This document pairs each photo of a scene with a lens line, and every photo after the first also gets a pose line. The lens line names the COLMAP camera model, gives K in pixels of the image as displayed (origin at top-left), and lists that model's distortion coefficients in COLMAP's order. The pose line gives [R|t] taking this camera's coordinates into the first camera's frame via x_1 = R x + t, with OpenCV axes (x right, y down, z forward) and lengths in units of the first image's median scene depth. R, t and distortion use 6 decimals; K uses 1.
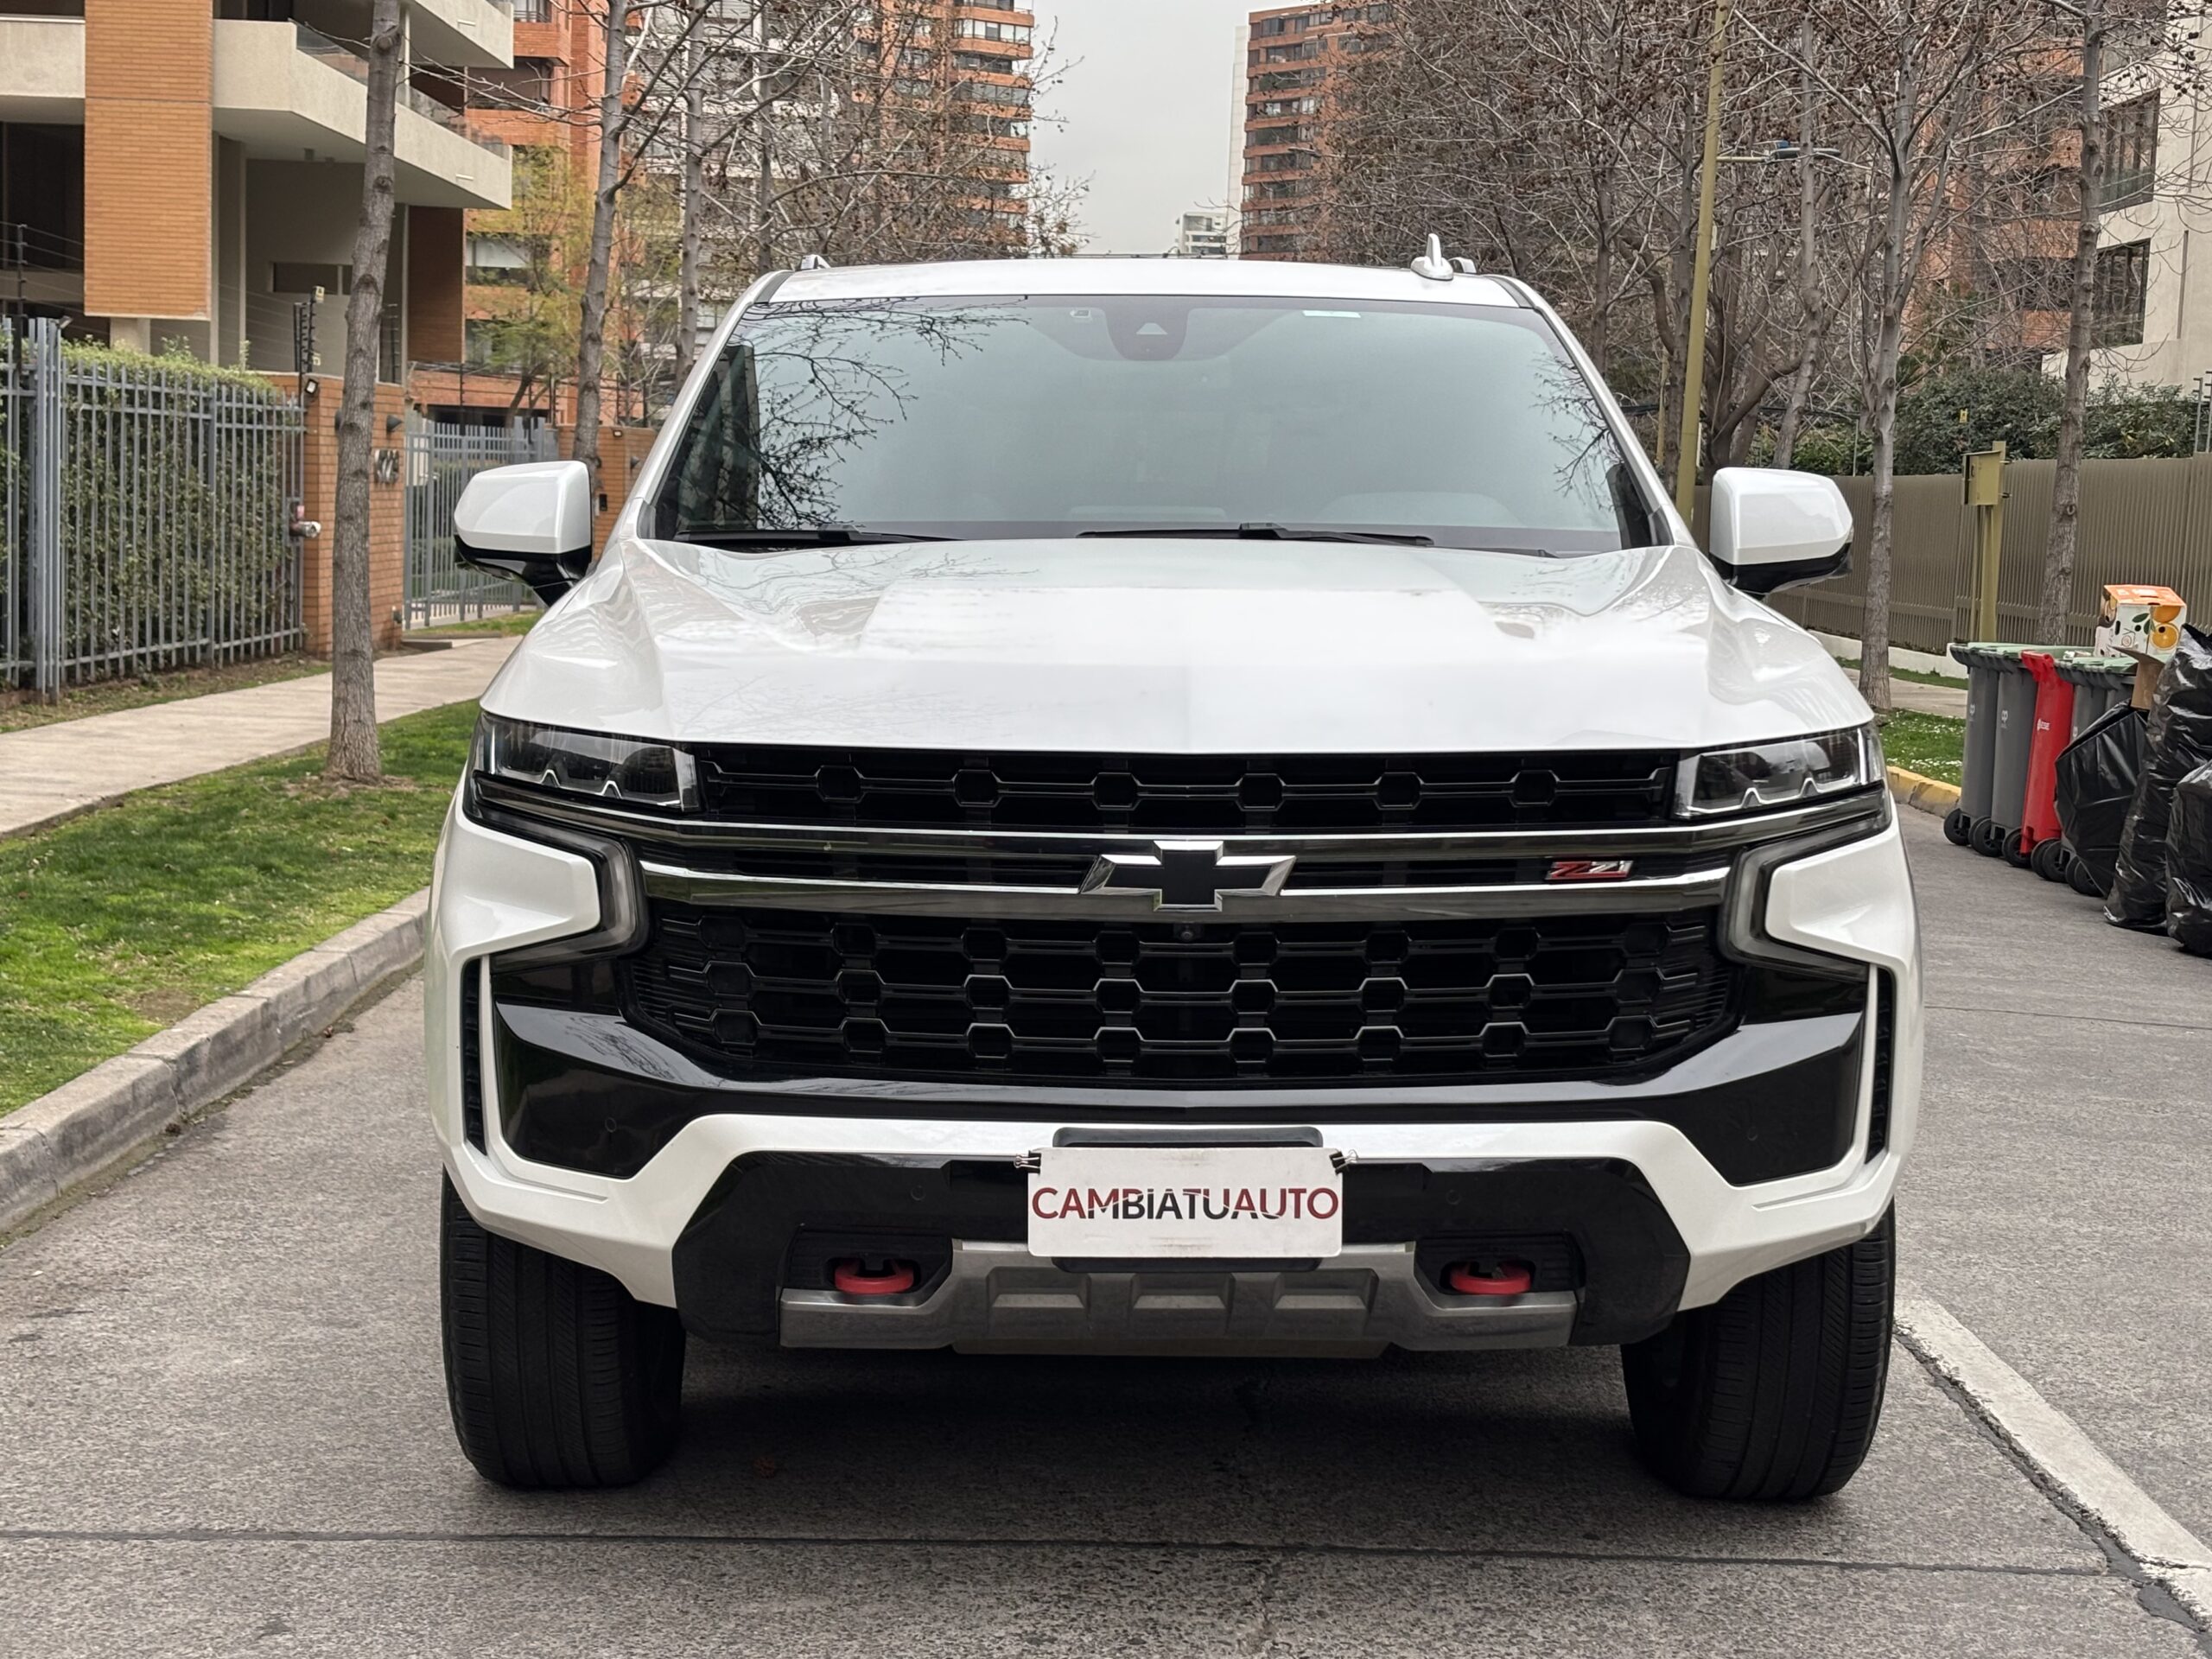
lens RADIAL K [[3458.4, 0, 1106.0], [0, 3458.4, 829.5], [0, 0, 1]] dist [0.238534, -0.915307]
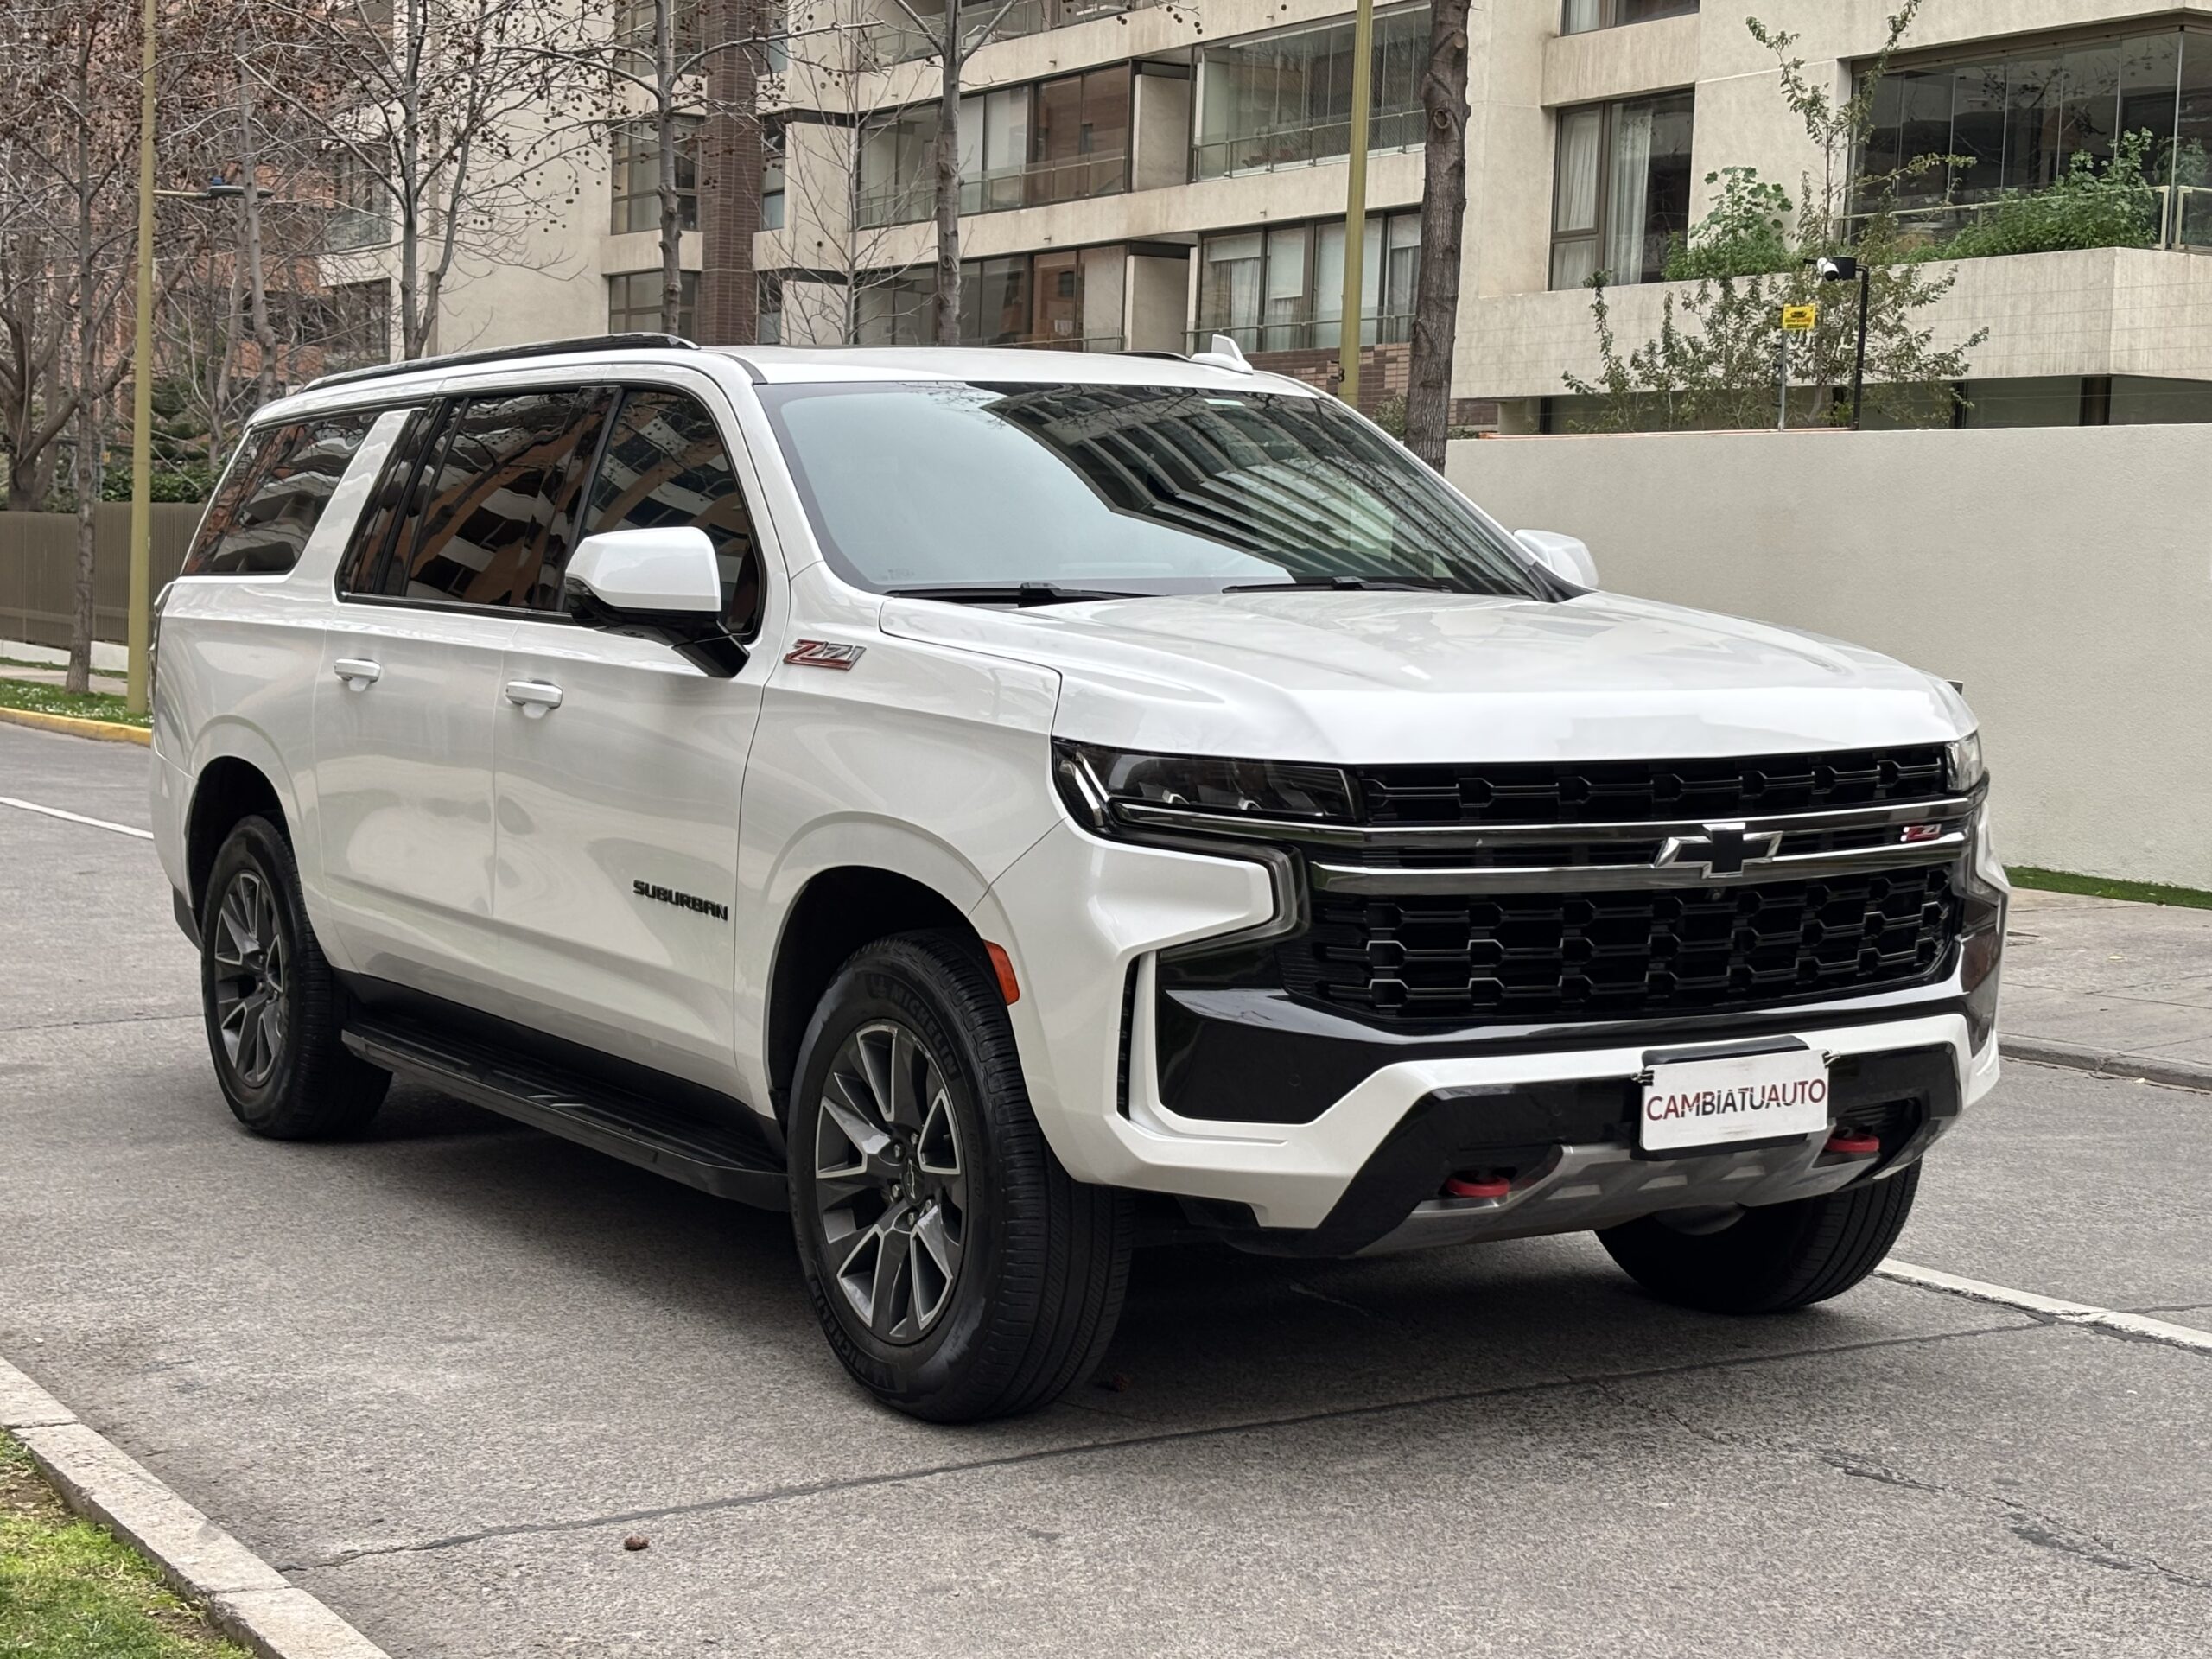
lens RADIAL K [[3458.4, 0, 1106.0], [0, 3458.4, 829.5], [0, 0, 1]] dist [0.238534, -0.915307]
pose [[0.862574, -0.048008, 0.503648, -0.820164], [0.051638, 0.998643, 0.006752, -0.014987], [-0.503289, 0.020184, 0.863883, -0.019368]]
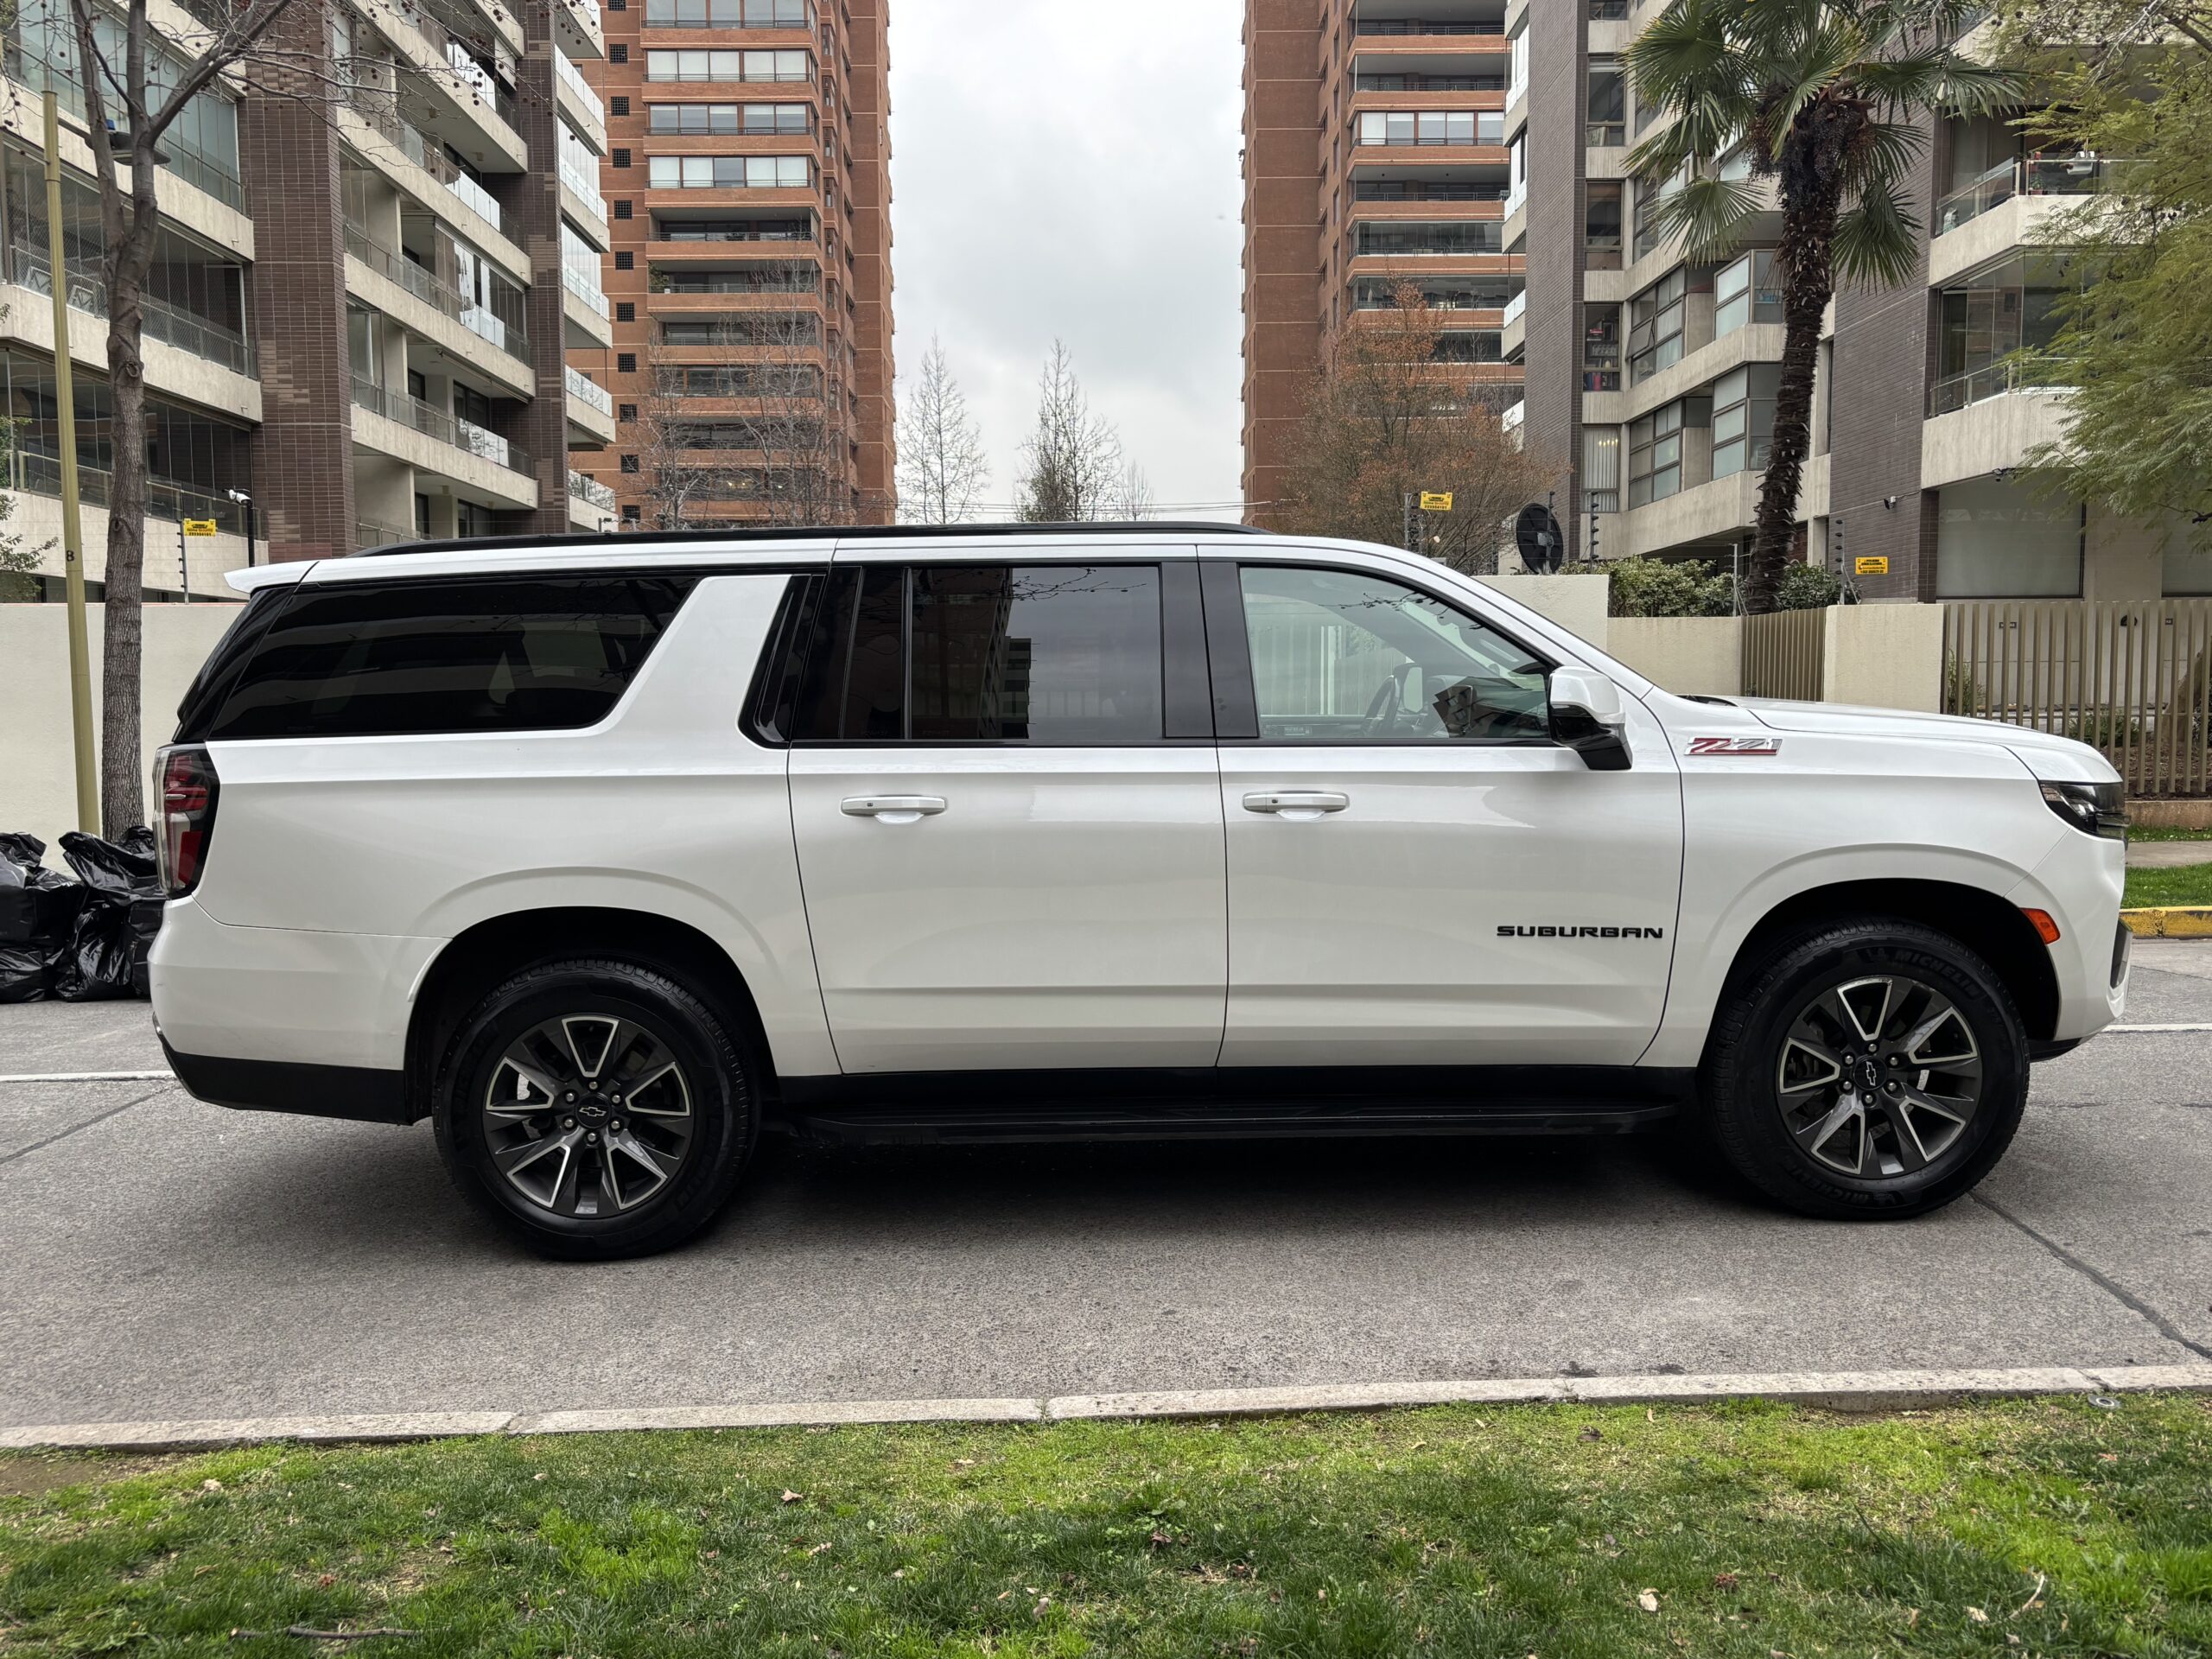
lens RADIAL K [[1874.4, 0, 1106.0], [0, 1874.4, 829.5], [0, 0, 1]] dist [0.011651, 0.008283]
pose [[-0.001349, -0.101965, 0.994787, -1.345217], [0.111841, 0.988531, 0.101476, -0.192591], [-0.993725, 0.111395, 0.010071, 1.646931]]
